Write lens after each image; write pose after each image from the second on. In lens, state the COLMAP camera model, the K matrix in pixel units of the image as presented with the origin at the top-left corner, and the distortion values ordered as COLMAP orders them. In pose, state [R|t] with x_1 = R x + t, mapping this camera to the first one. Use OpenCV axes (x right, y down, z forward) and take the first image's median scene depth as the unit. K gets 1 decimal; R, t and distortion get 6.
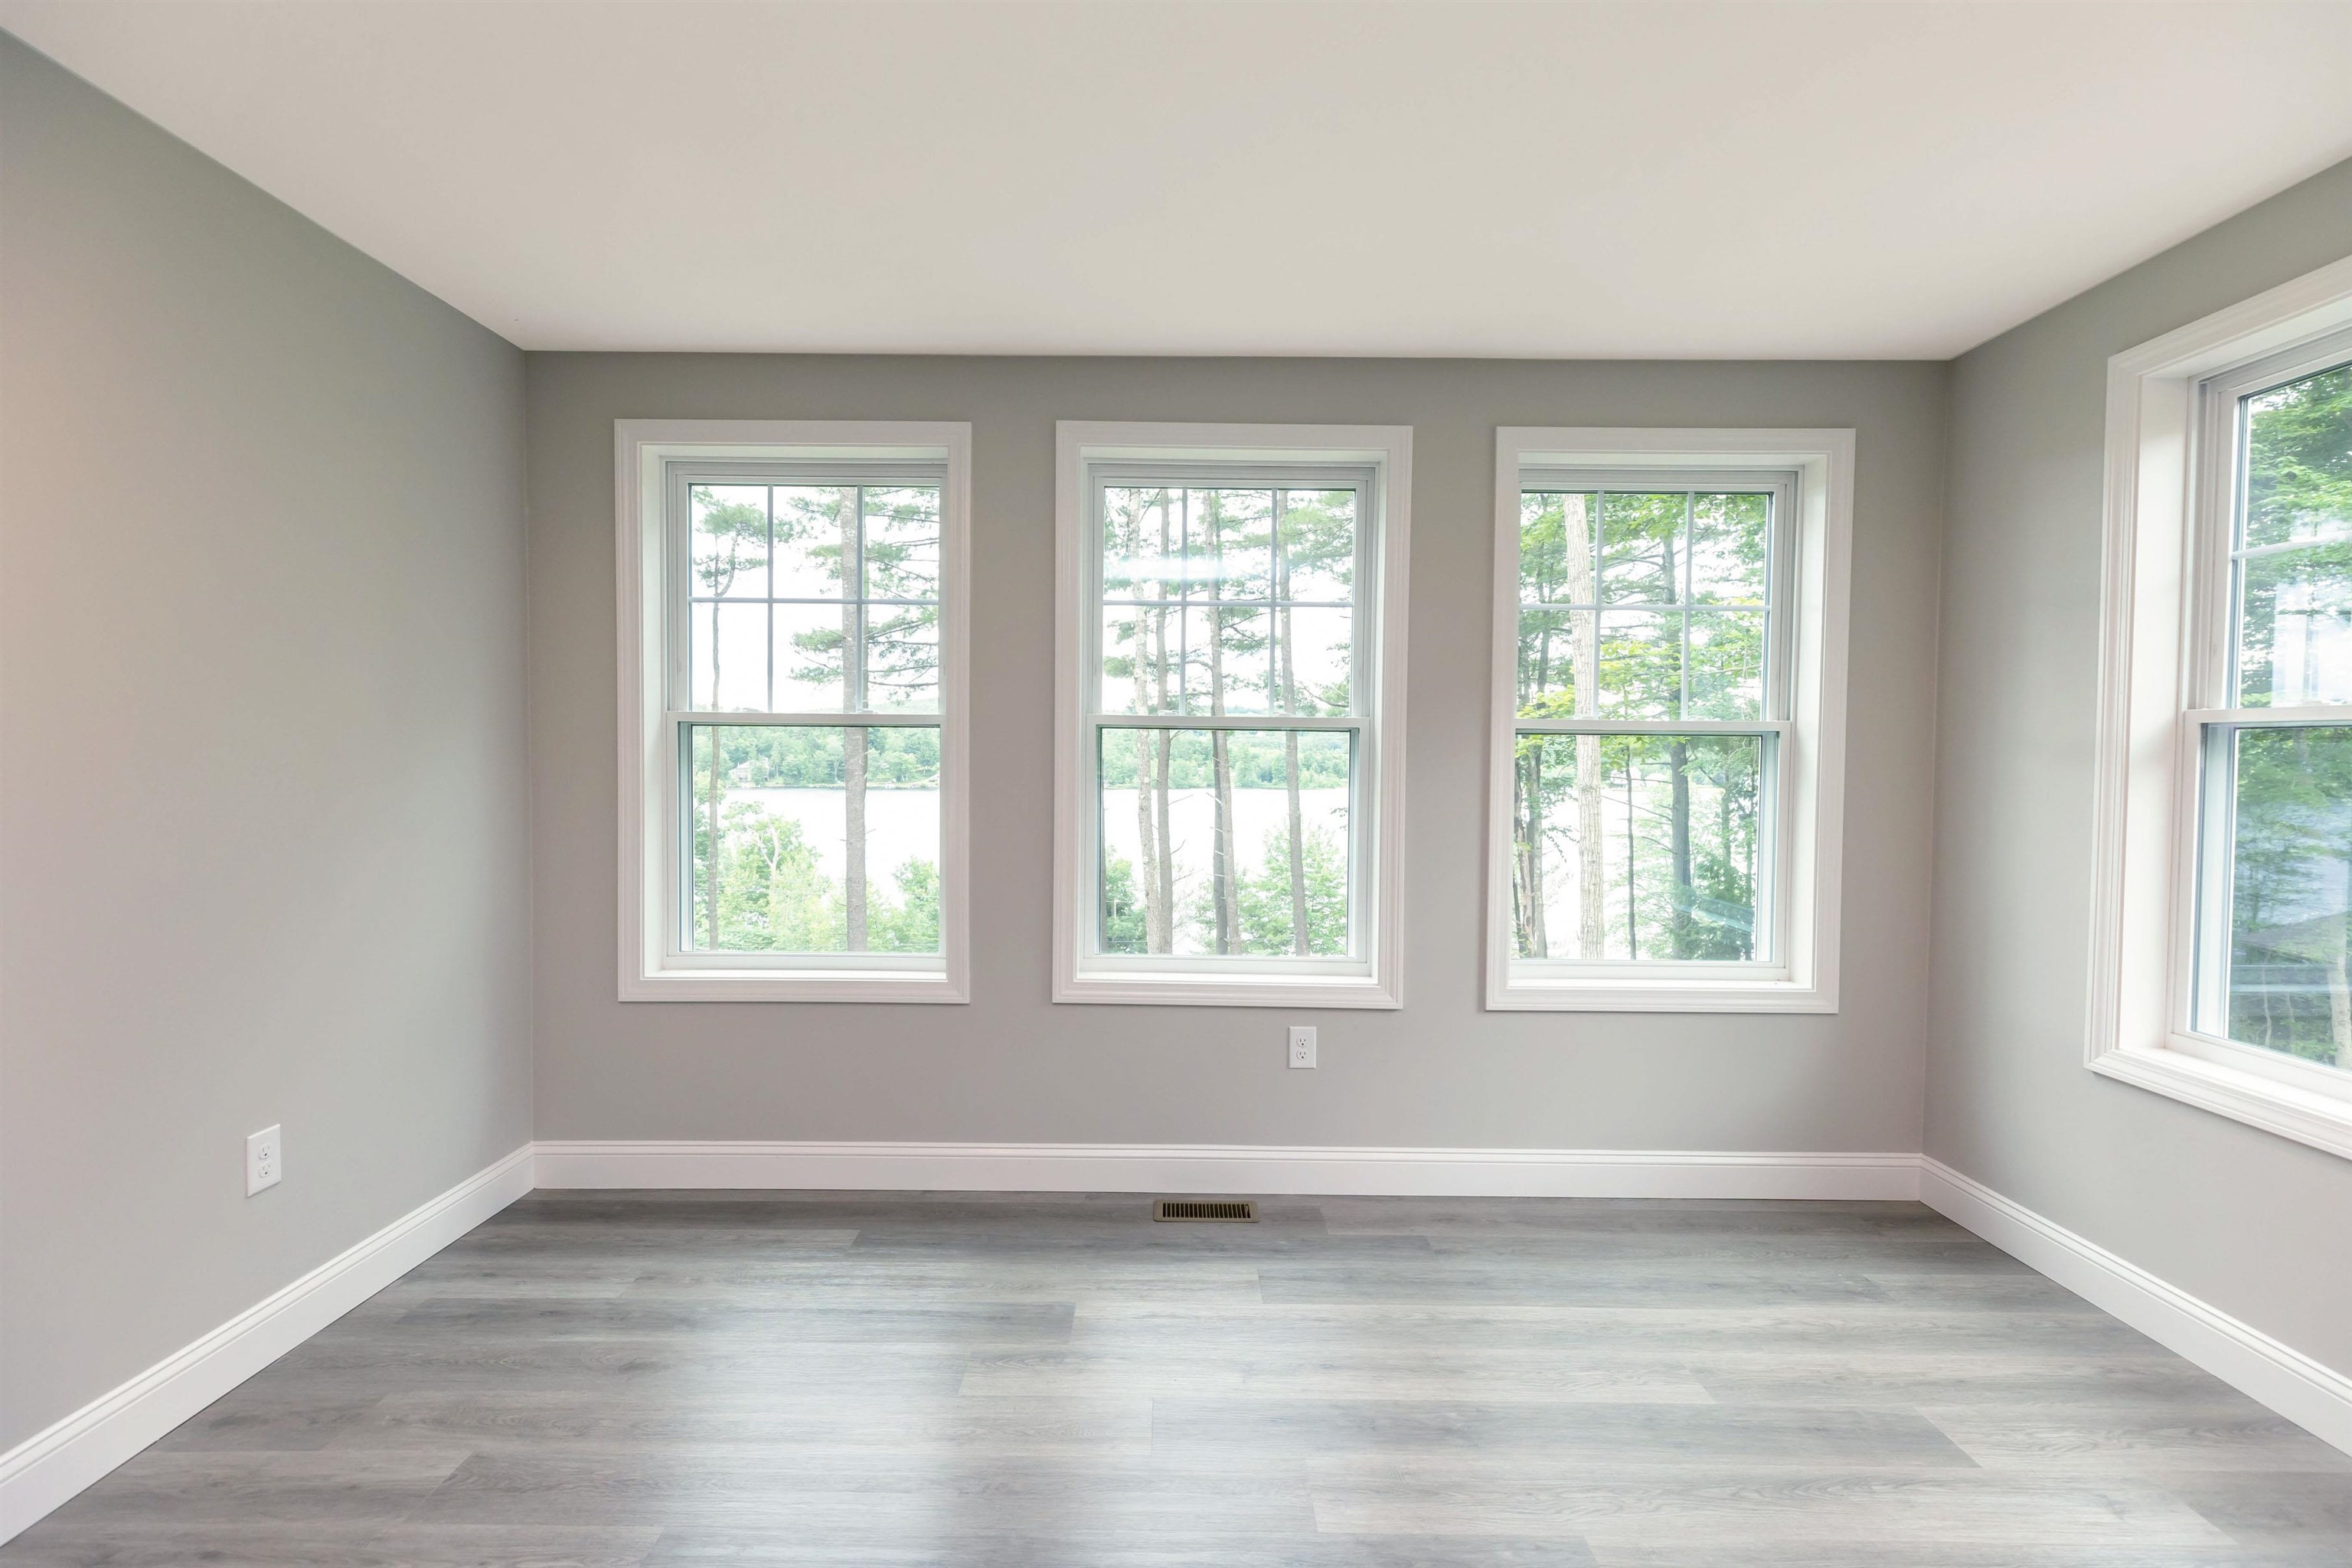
lens RADIAL K [[1055.2, 0, 1162.2], [0, 1055.2, 779.8], [0, 0, 1]] dist [0.000378, 0.000434]
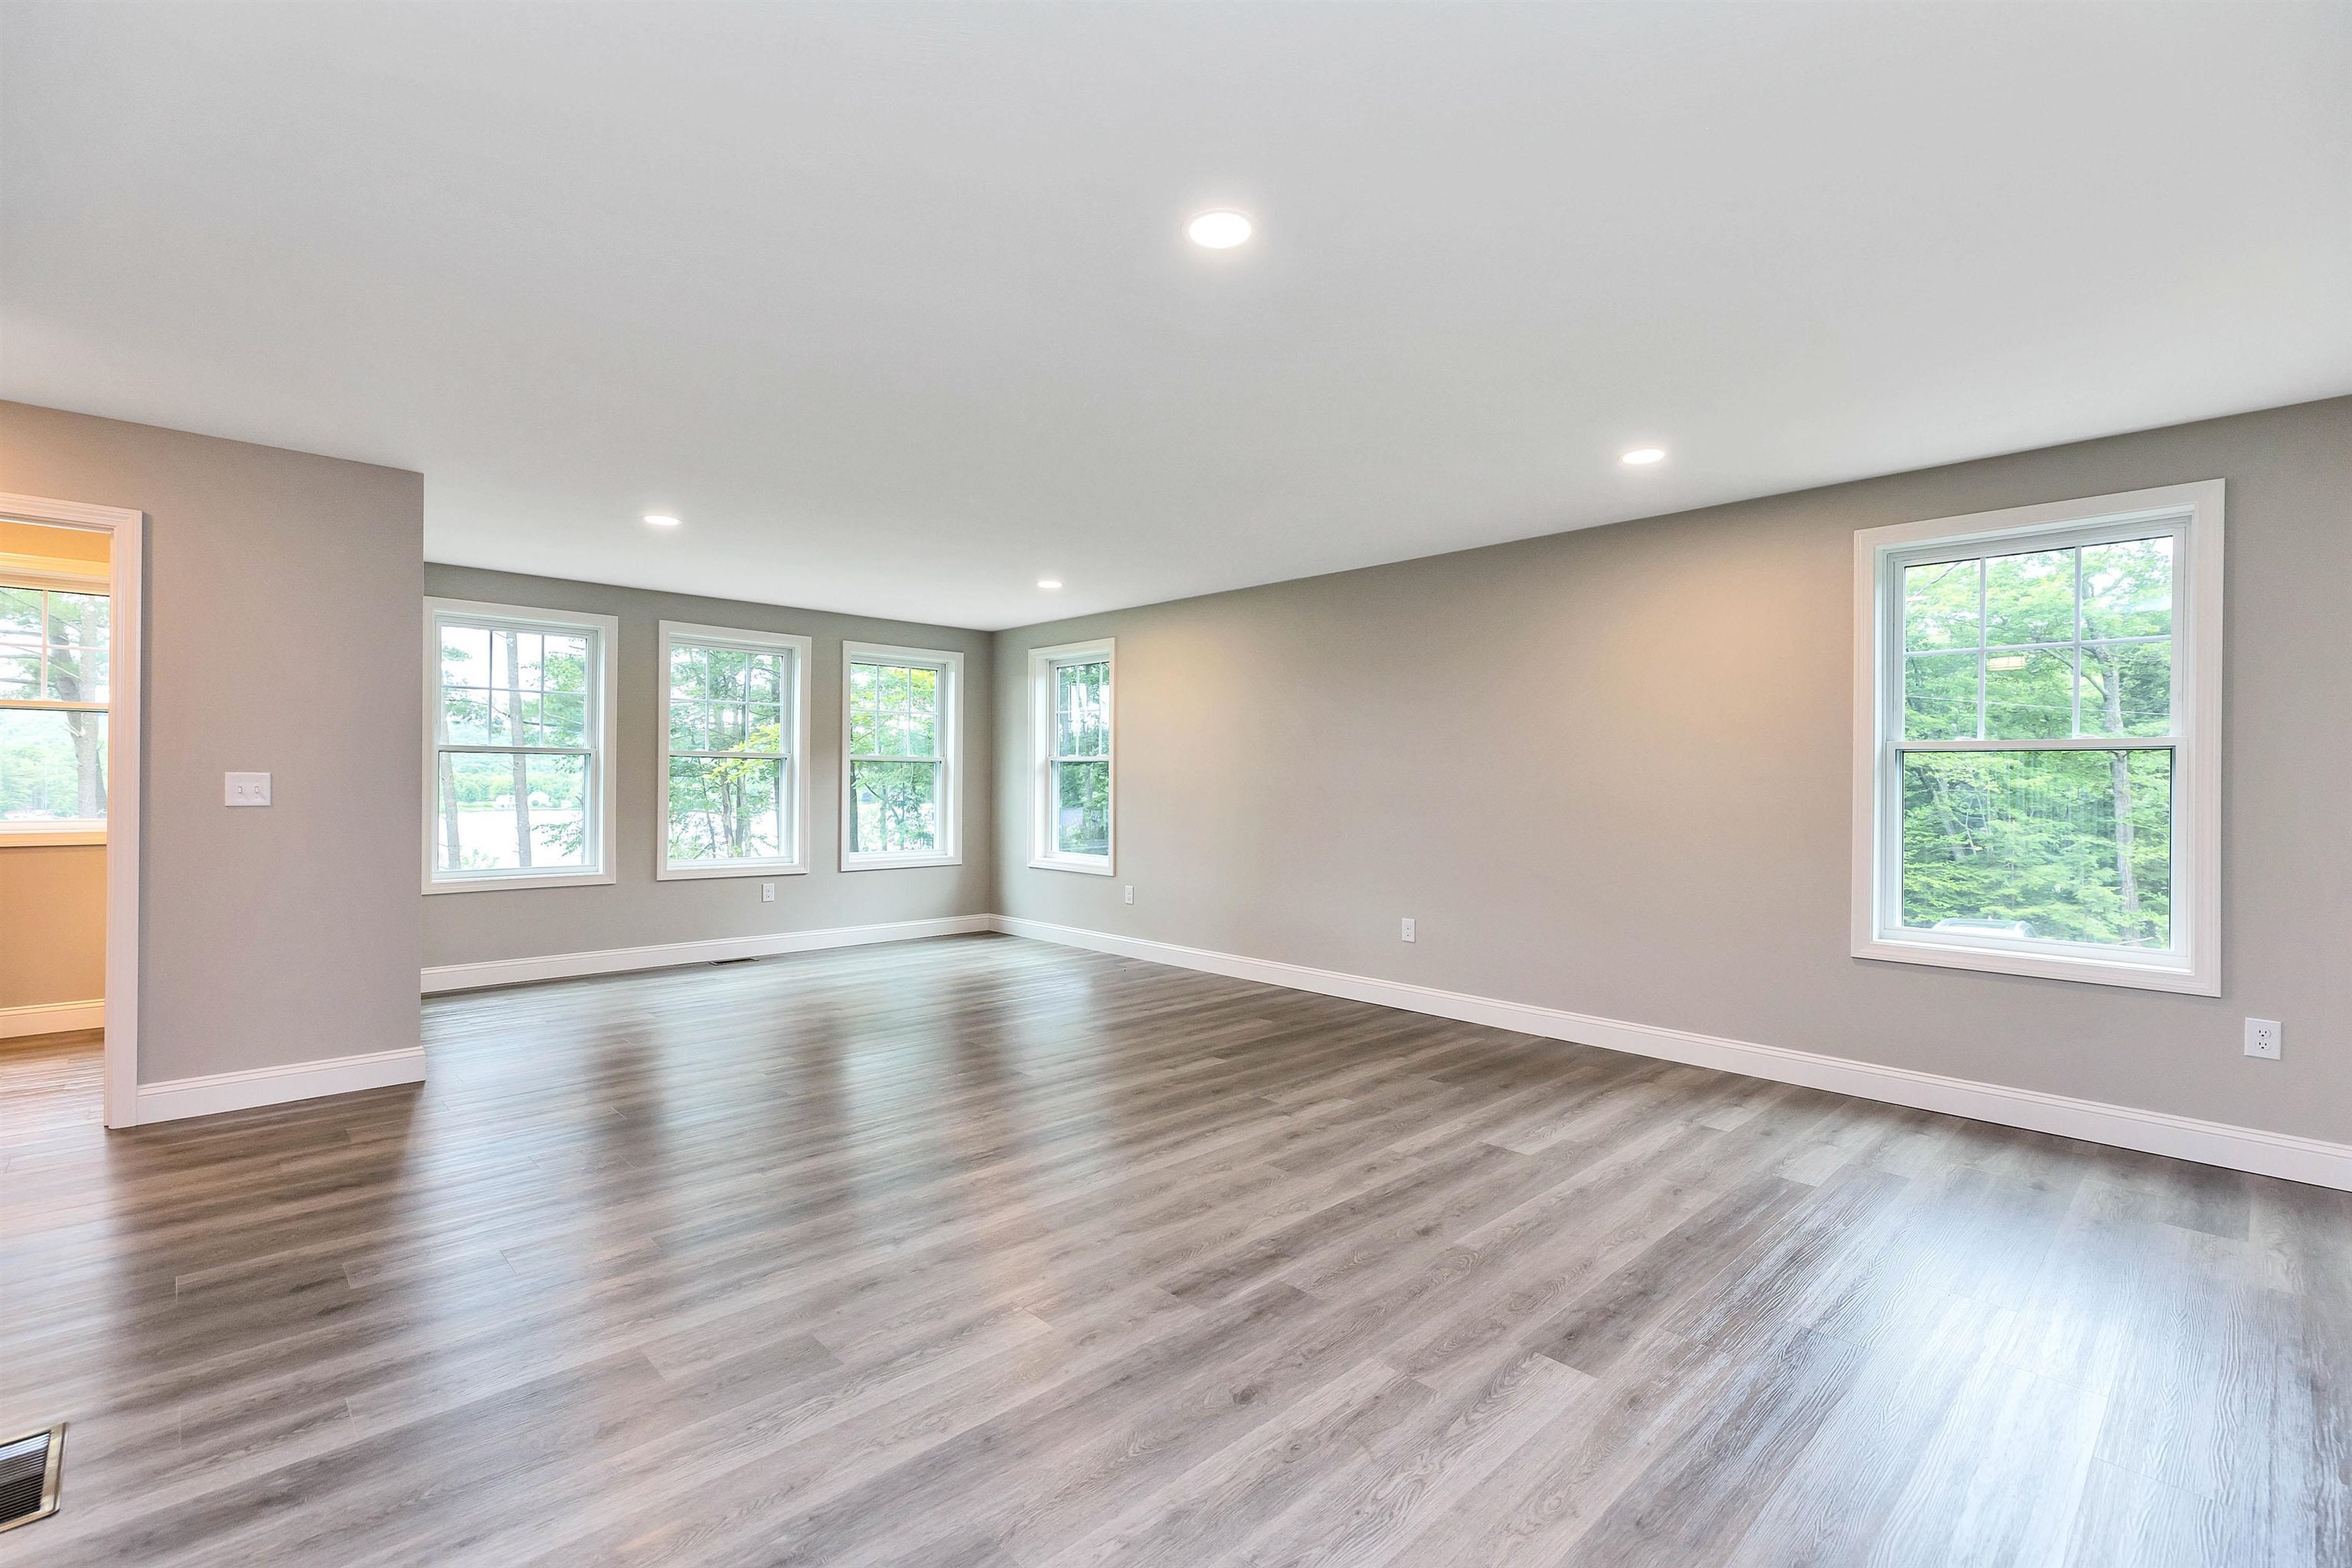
lens RADIAL K [[1055.2, 0, 1178.0], [0, 1055.2, 781.2], [0, 0, 1]] dist [0.000378, 0.000434]
pose [[0.716046, -0.003873, 0.698043, -0.842130], [0.015523, 0.999826, -0.010376, 0.041329], [-0.697881, 0.018266, 0.715981, -1.316214]]
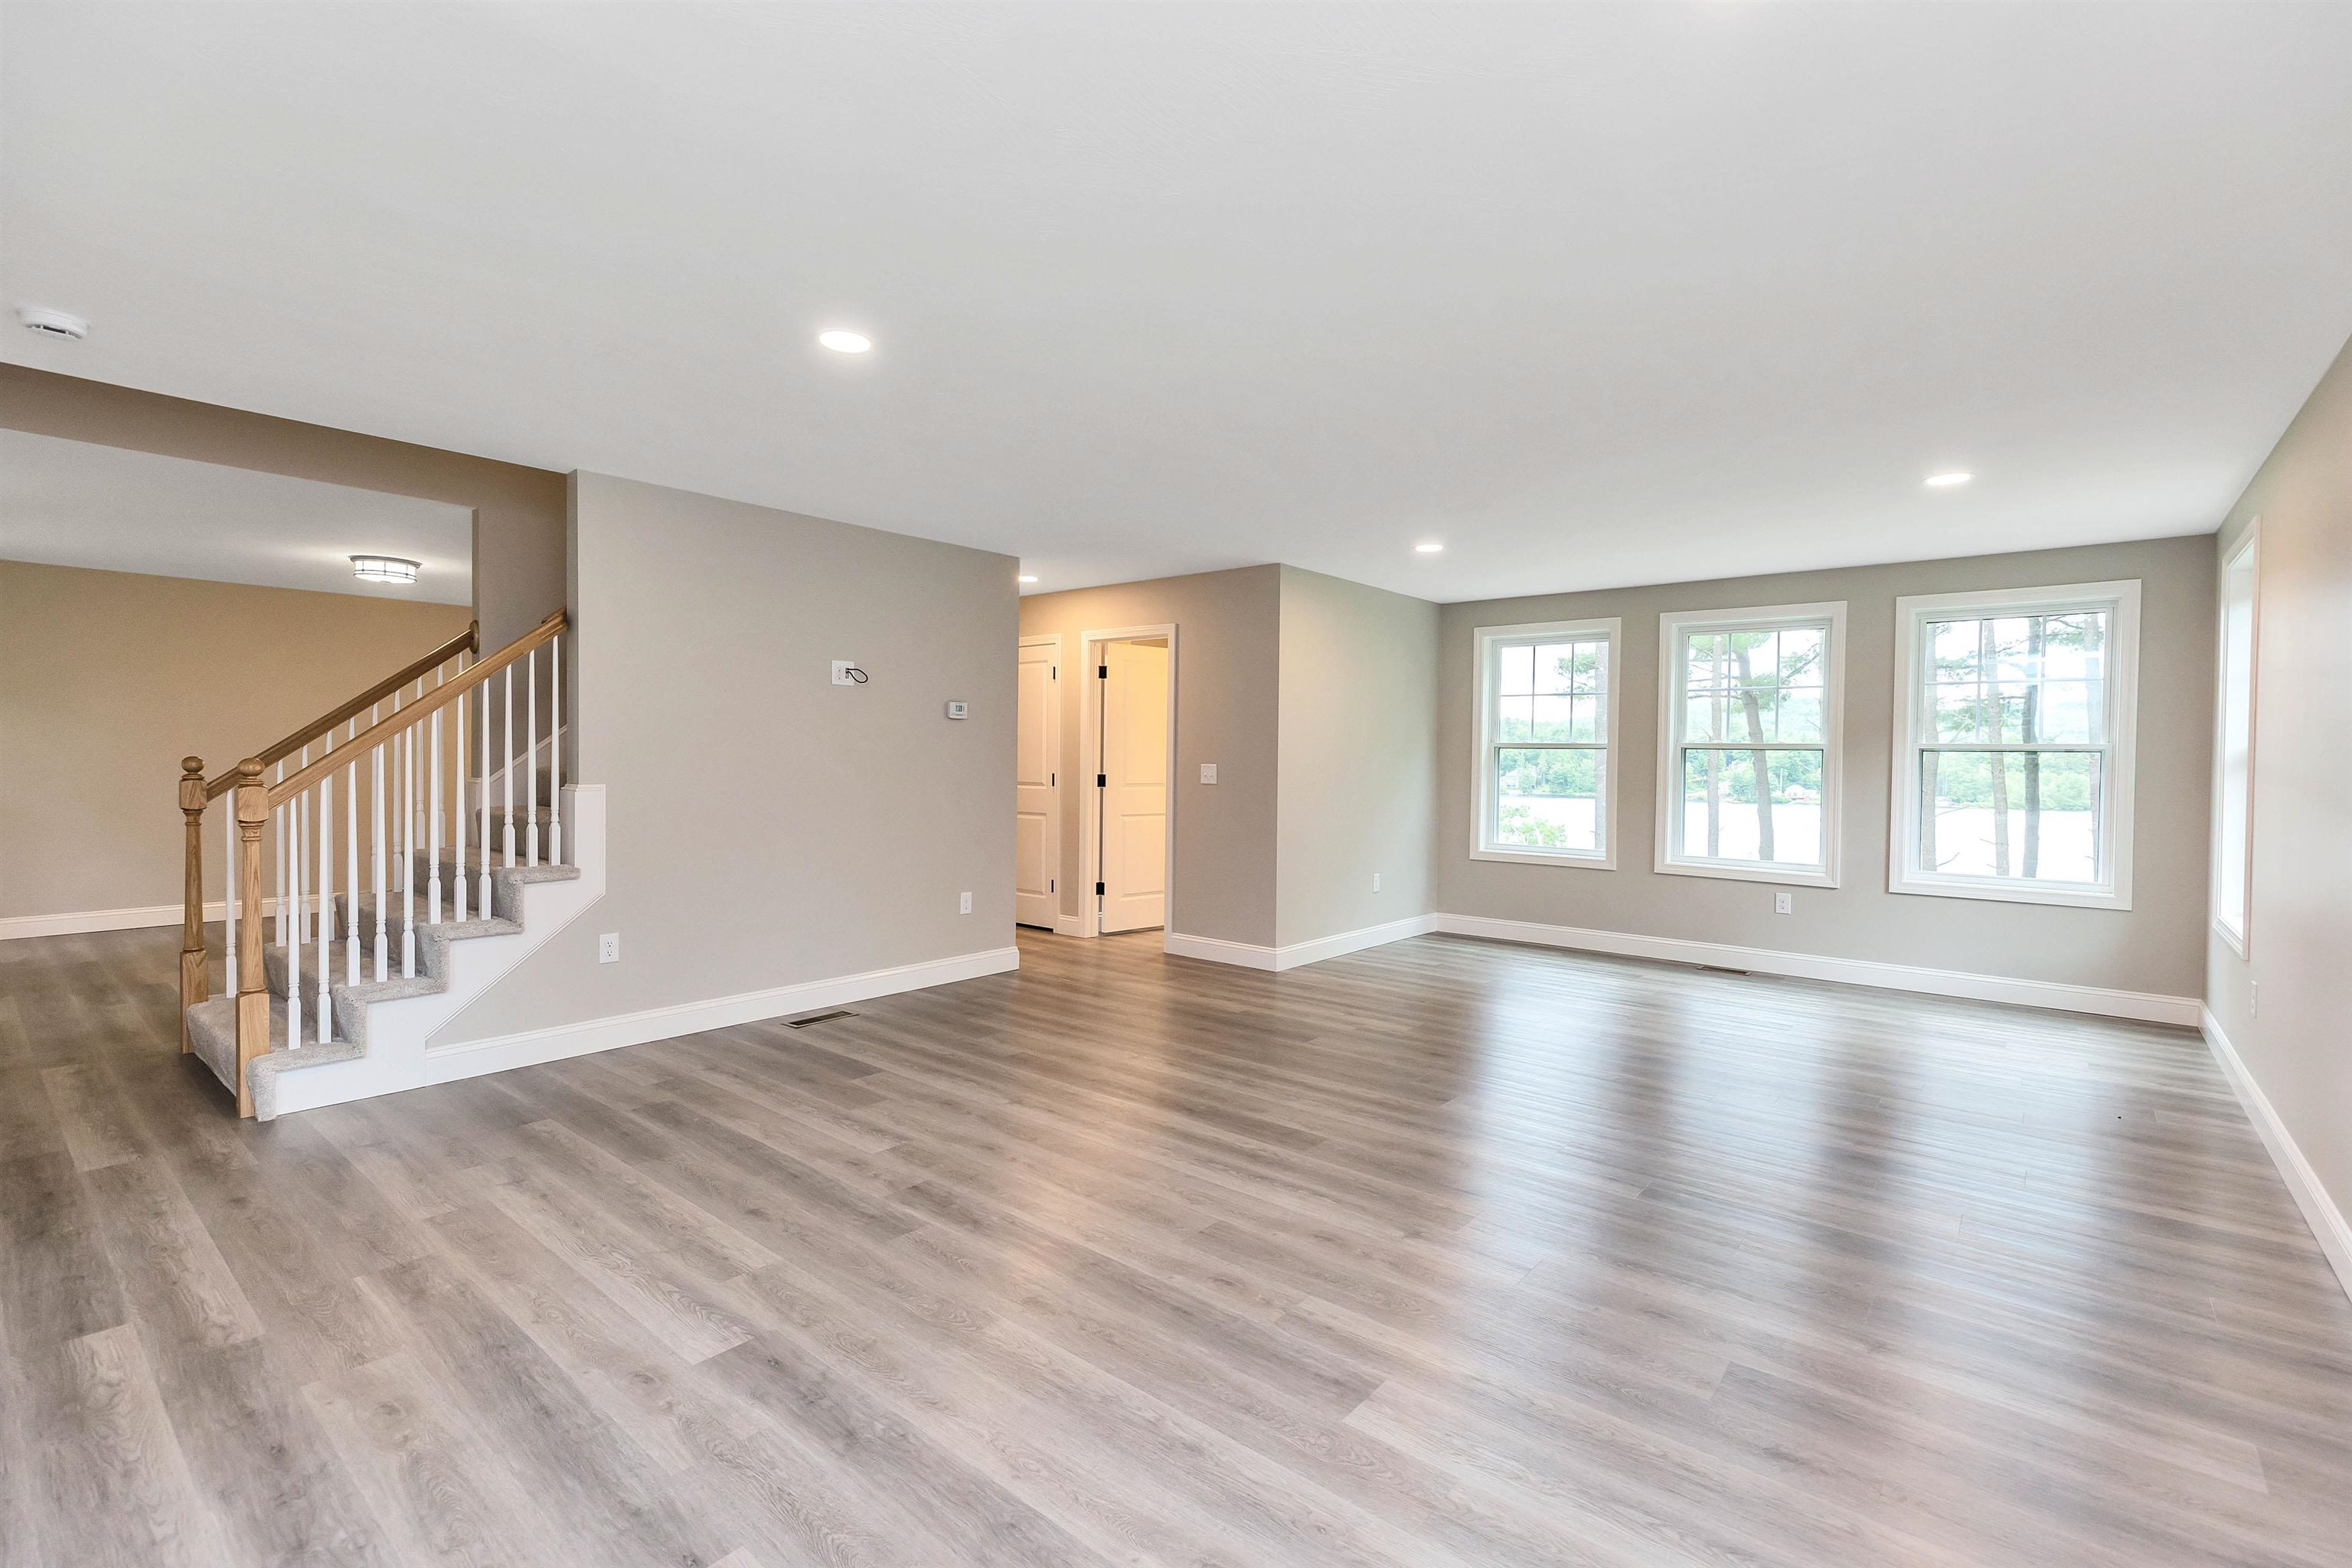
lens RADIAL K [[1055.2, 0, 1160.1], [0, 1055.2, 767.7], [0, 0, 1]] dist [0.000378, 0.000434]
pose [[0.765673, 0.007290, -0.643188, 0.514160], [-0.020059, 0.999720, -0.012547, 0.036928], [0.642917, 0.022508, 0.765605, -1.351074]]
